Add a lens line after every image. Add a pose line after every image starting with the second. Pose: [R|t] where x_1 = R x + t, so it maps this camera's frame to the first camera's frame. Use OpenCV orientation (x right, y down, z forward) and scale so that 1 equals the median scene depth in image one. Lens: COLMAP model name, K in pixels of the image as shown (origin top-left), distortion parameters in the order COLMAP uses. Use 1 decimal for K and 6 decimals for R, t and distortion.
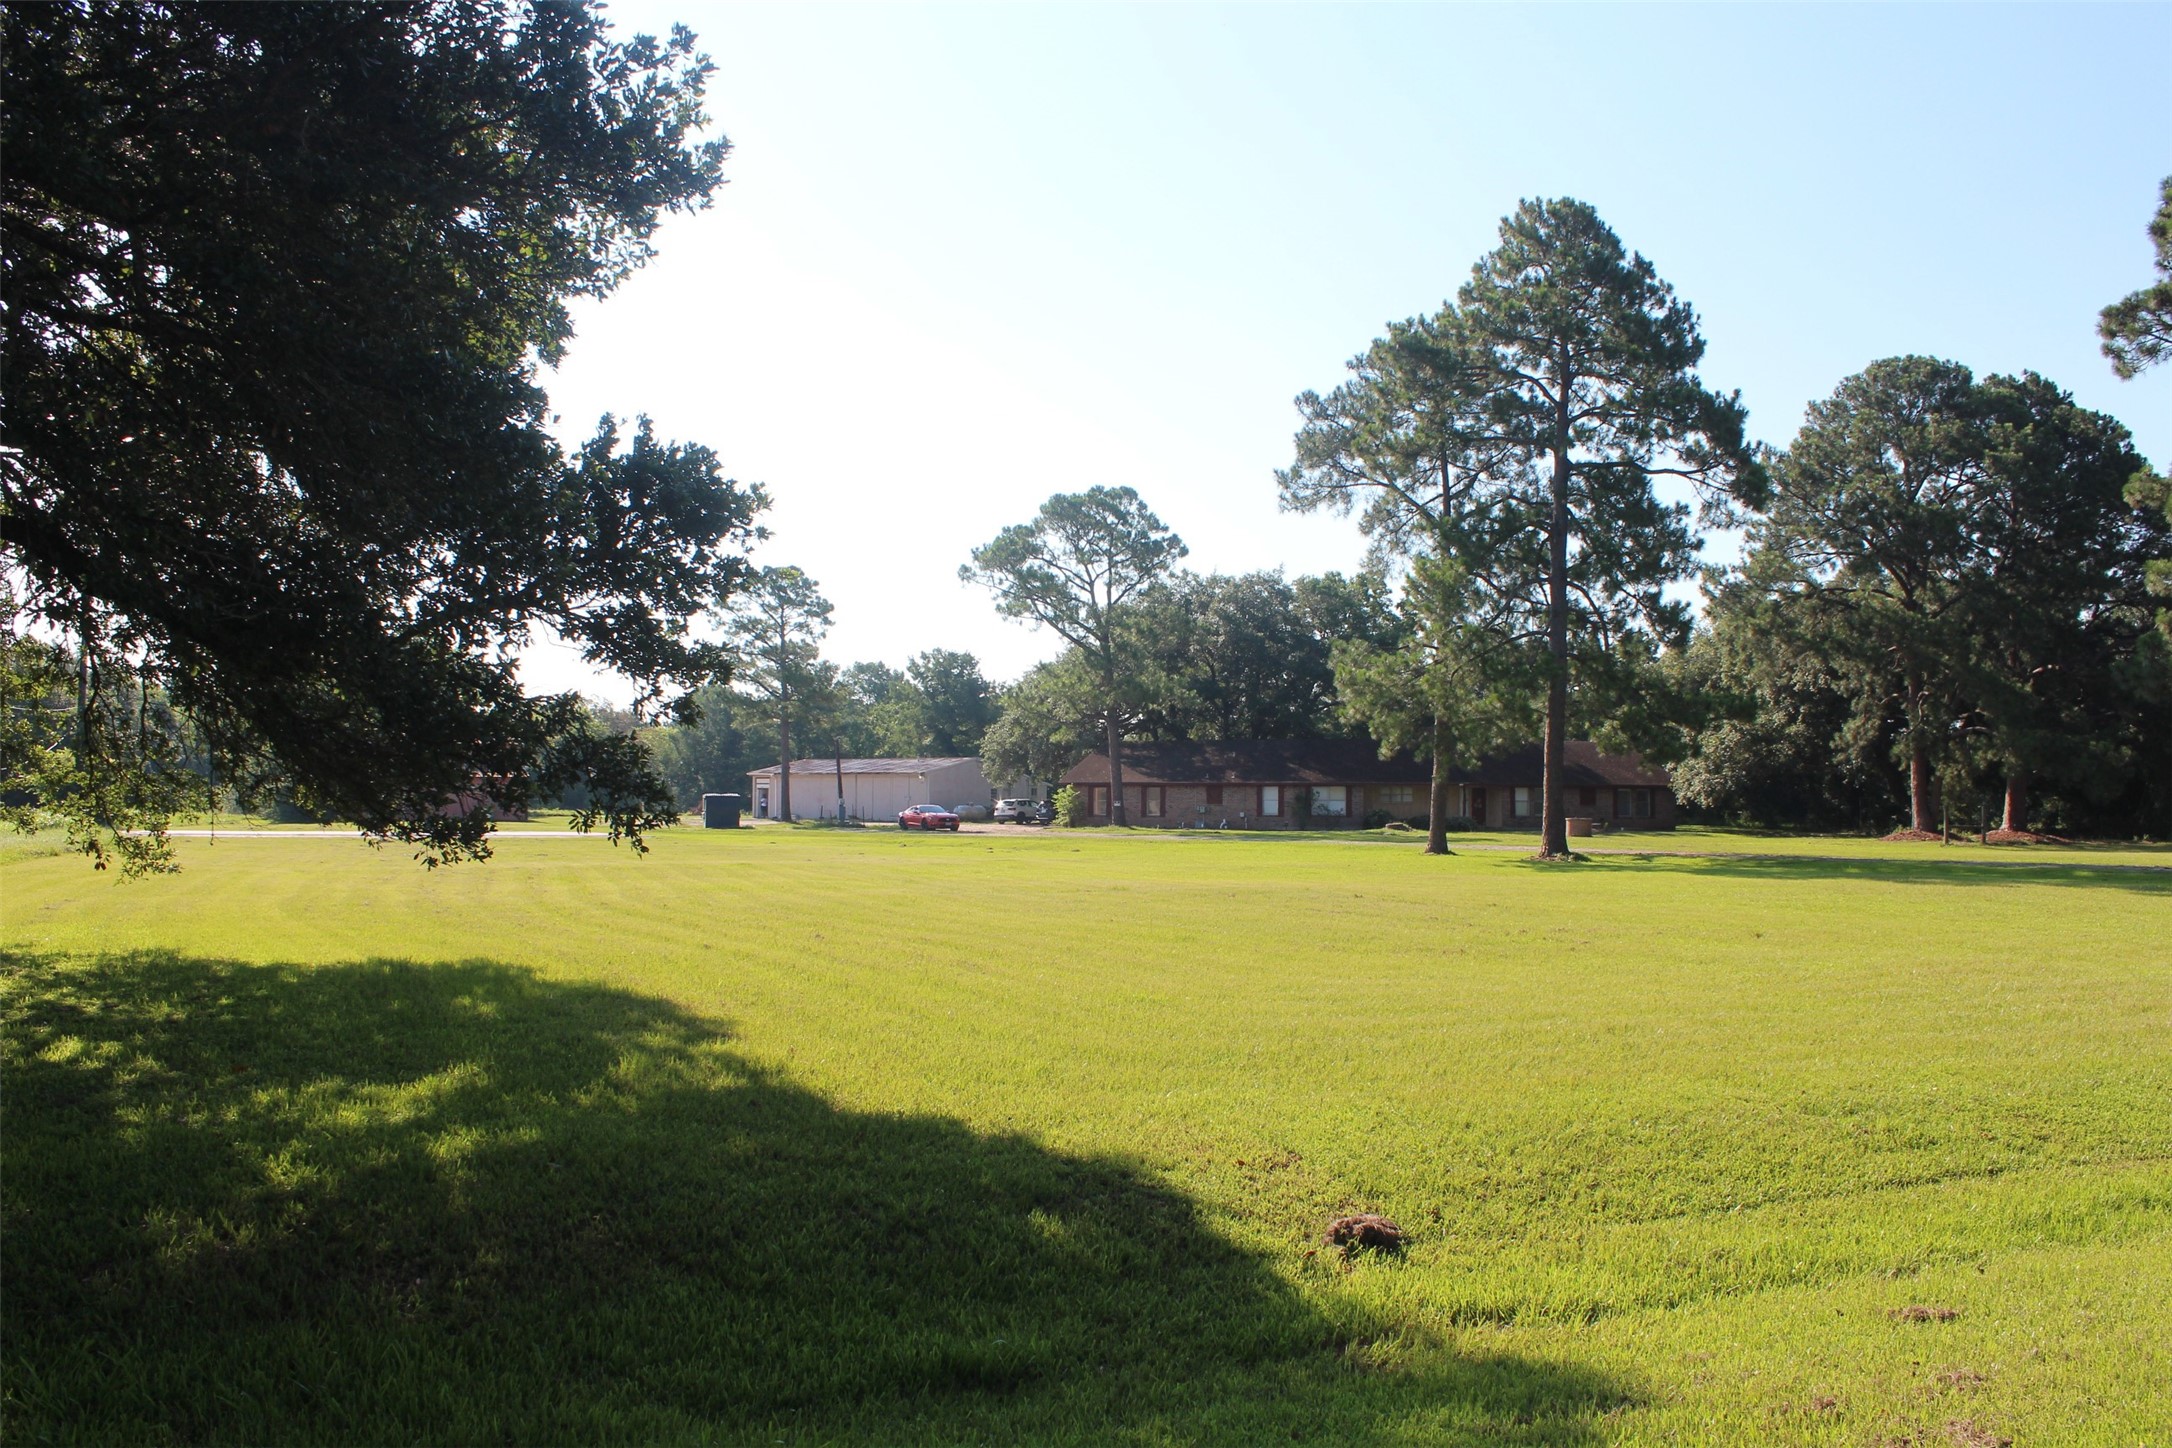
lens RADIAL K [[1772.9, 0, 1087.3], [0, 1772.9, 741.6], [0, 0, 1]] dist [-0.171035, 0.141171]
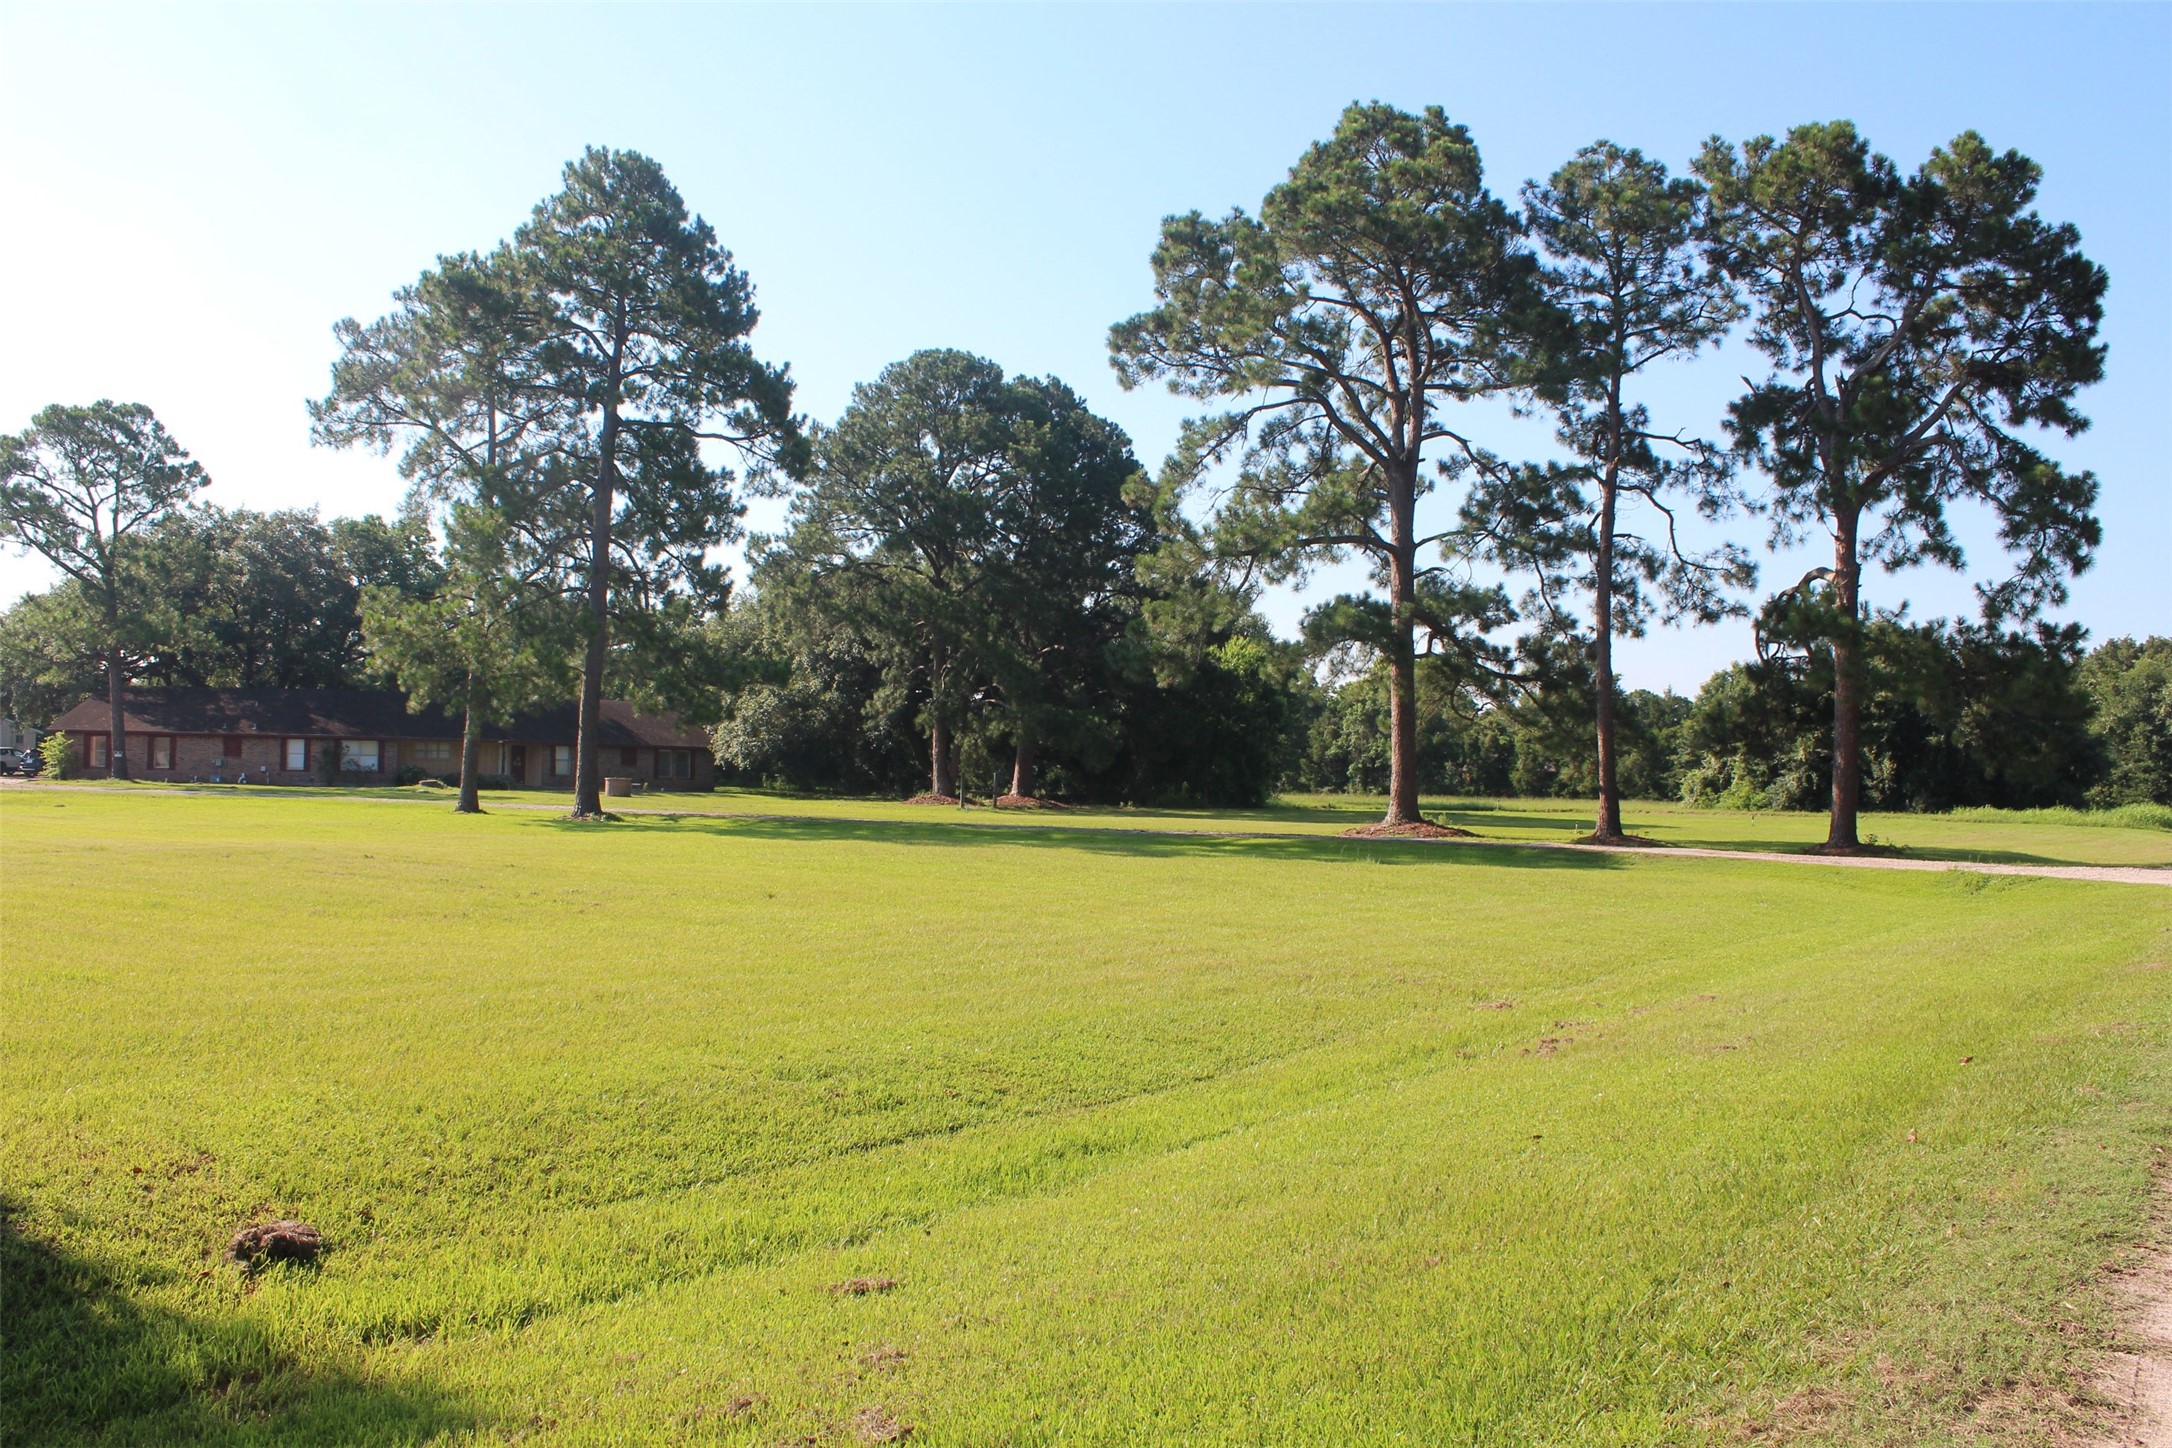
lens RADIAL K [[1772.6, 0, 1091.1], [0, 1772.6, 748.8], [0, 0, 1]] dist [-0.182416, 0.150413]
pose [[0.860894, 0.019538, 0.508409, 0.007329], [-0.033227, 0.999288, 0.017861, 0.000430], [-0.507698, -0.032269, 0.860930, 0.006513]]
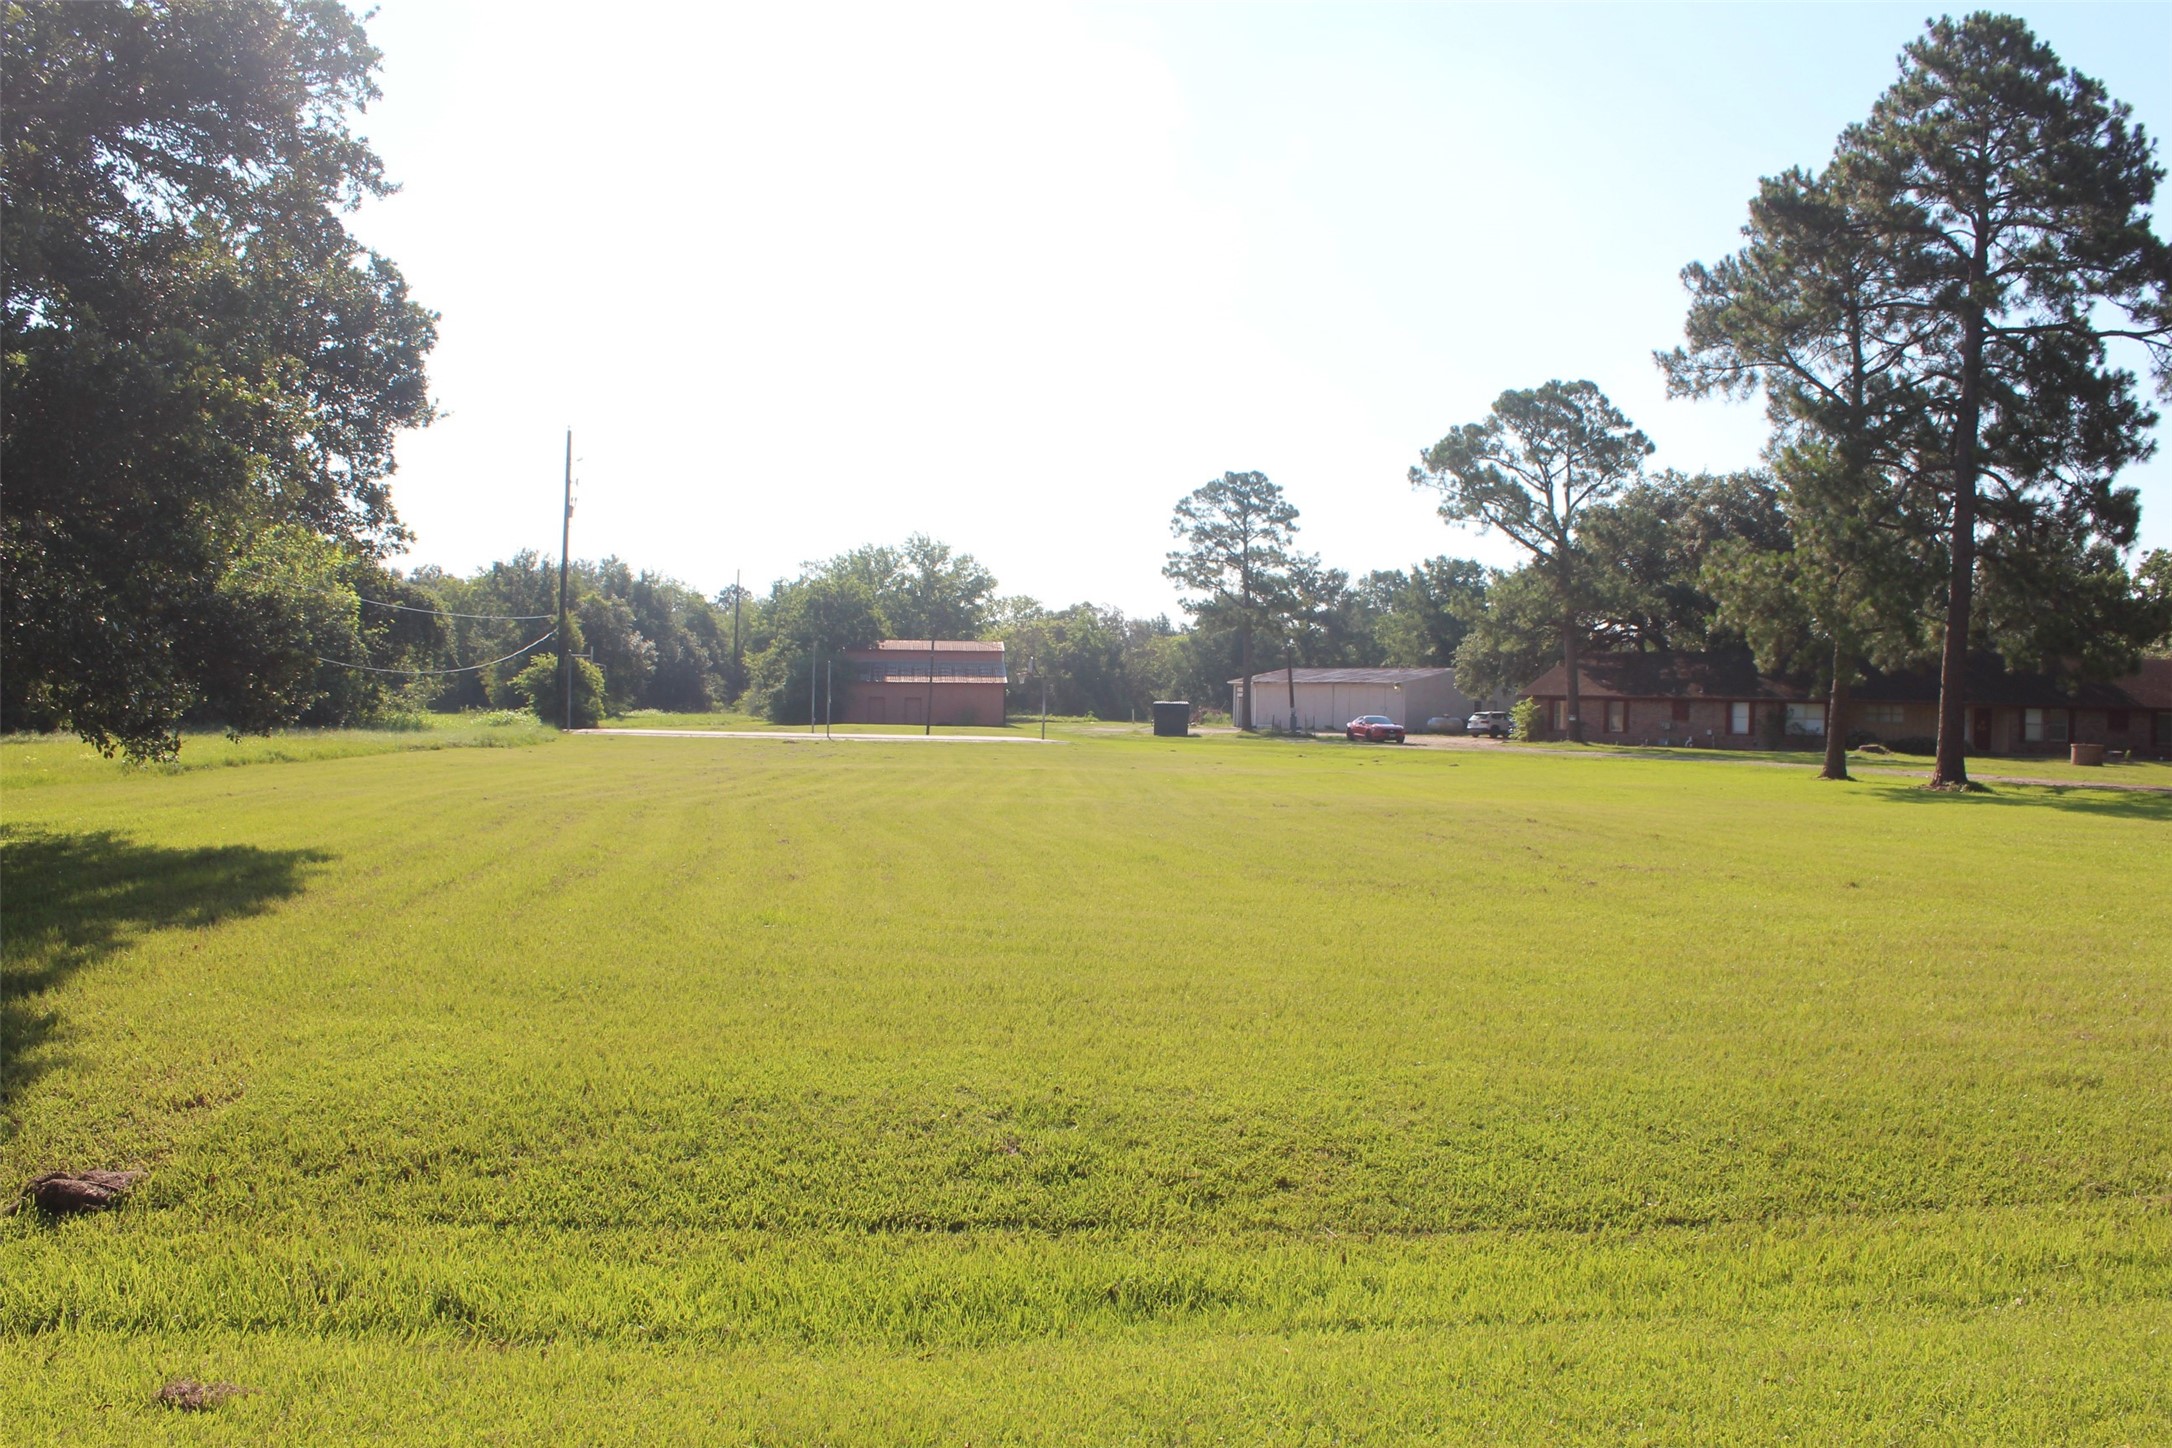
lens RADIAL K [[1785.9, 0, 1076.6], [0, 1785.9, 736.3], [0, 0, 1]] dist [-0.168022, 0.147213]
pose [[0.949146, 0.020219, -0.314185, 0.100060], [-0.005365, 0.998830, 0.048069, 0.001773], [0.314789, -0.043939, 0.948144, 0.041452]]
